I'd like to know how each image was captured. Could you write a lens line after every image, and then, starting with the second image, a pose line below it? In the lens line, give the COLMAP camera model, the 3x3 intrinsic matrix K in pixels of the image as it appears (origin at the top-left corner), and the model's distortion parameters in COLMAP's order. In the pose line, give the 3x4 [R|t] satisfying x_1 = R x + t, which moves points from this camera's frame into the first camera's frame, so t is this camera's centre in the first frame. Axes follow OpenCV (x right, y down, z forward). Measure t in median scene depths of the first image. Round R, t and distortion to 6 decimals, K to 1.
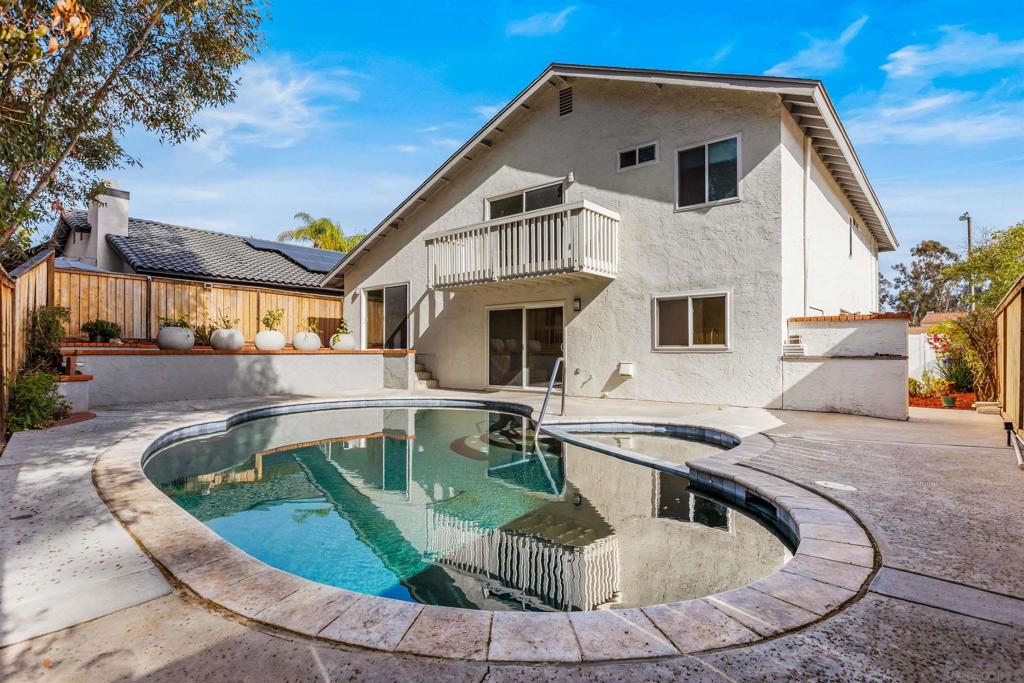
lens RADIAL K [[509.7, 0, 512.0], [0, 509.7, 341.5], [0, 0, 1]] dist [0.002108, 0.000260]
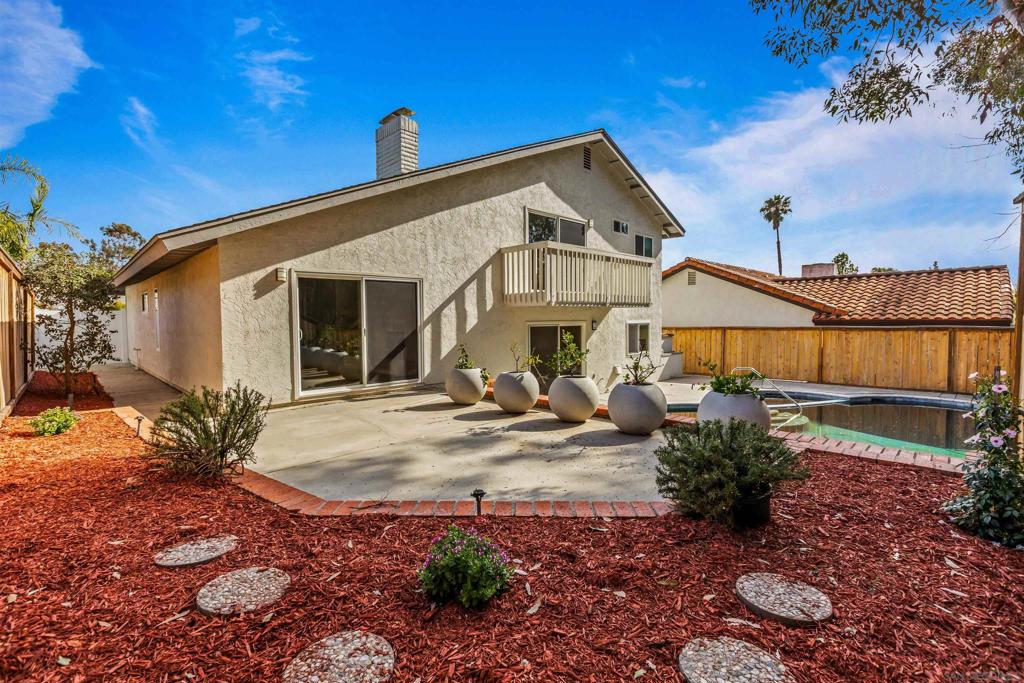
lens RADIAL K [[465.0, 0, 512.0], [0, 465.0, 341.5], [0, 0, 1]] dist [-0.000301, -0.000048]
pose [[0.092626, -0.047174, 0.994583, -0.830575], [-0.012544, 0.998743, 0.048539, -0.066583], [-0.995622, -0.016972, 0.091918, 0.854025]]
